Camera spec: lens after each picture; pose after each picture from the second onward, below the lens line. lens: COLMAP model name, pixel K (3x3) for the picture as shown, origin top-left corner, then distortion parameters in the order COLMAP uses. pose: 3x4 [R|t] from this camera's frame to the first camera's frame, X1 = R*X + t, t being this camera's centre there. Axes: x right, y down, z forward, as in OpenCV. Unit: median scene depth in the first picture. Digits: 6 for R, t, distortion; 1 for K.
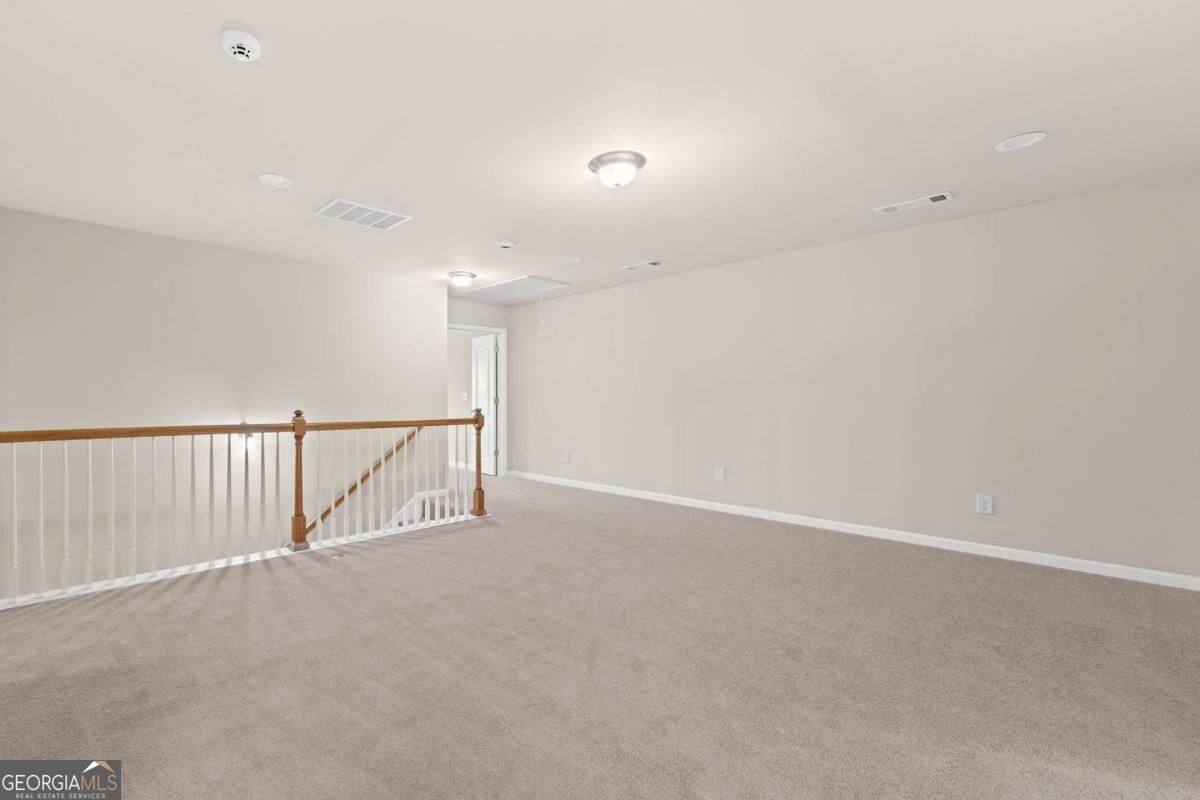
lens RADIAL K [[487.5, 0, 594.4], [0, 487.5, 399.3], [0, 0, 1]] dist [0.002307, -0.001114]
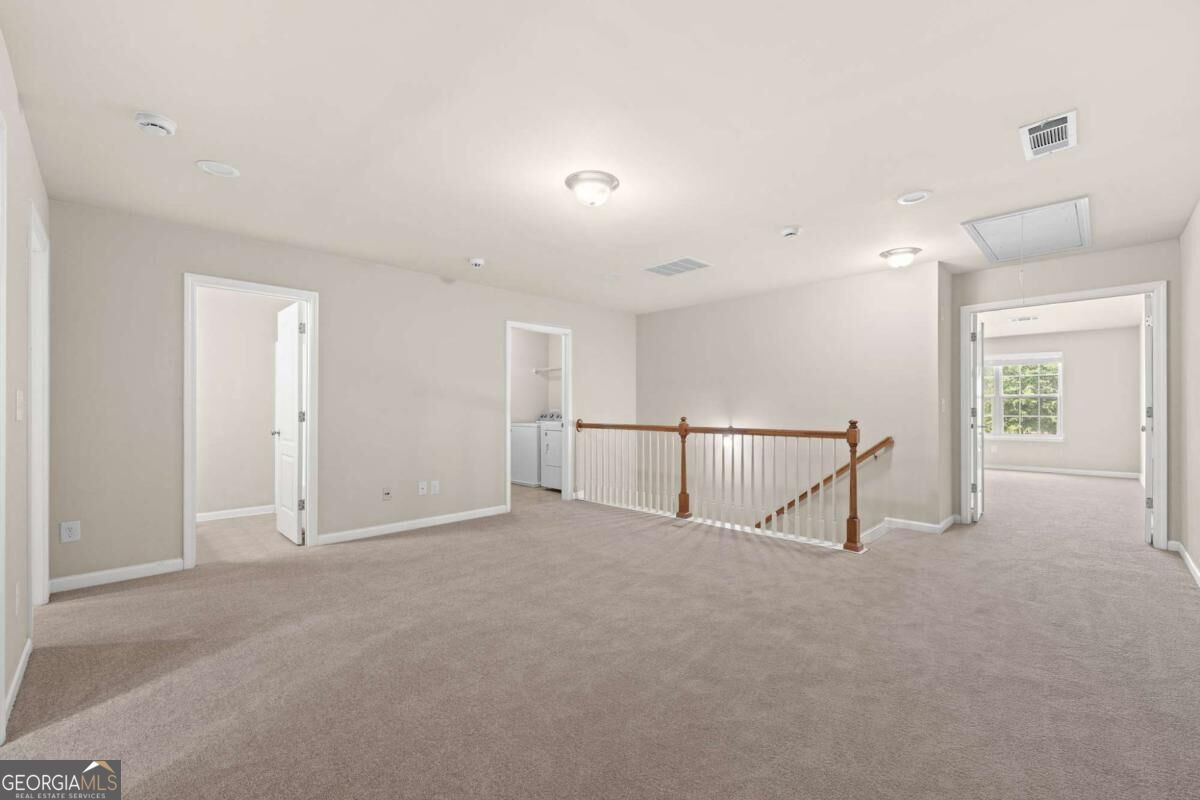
lens RADIAL K [[487.5, 0, 594.3], [0, 487.5, 408.1], [0, 0, 1]] dist [0.002307, -0.001114]
pose [[0.000095, -0.004728, -0.999989, 0.679076], [0.003132, 0.999984, -0.004728, 0.001860], [0.999995, -0.003131, 0.000110, 0.647759]]
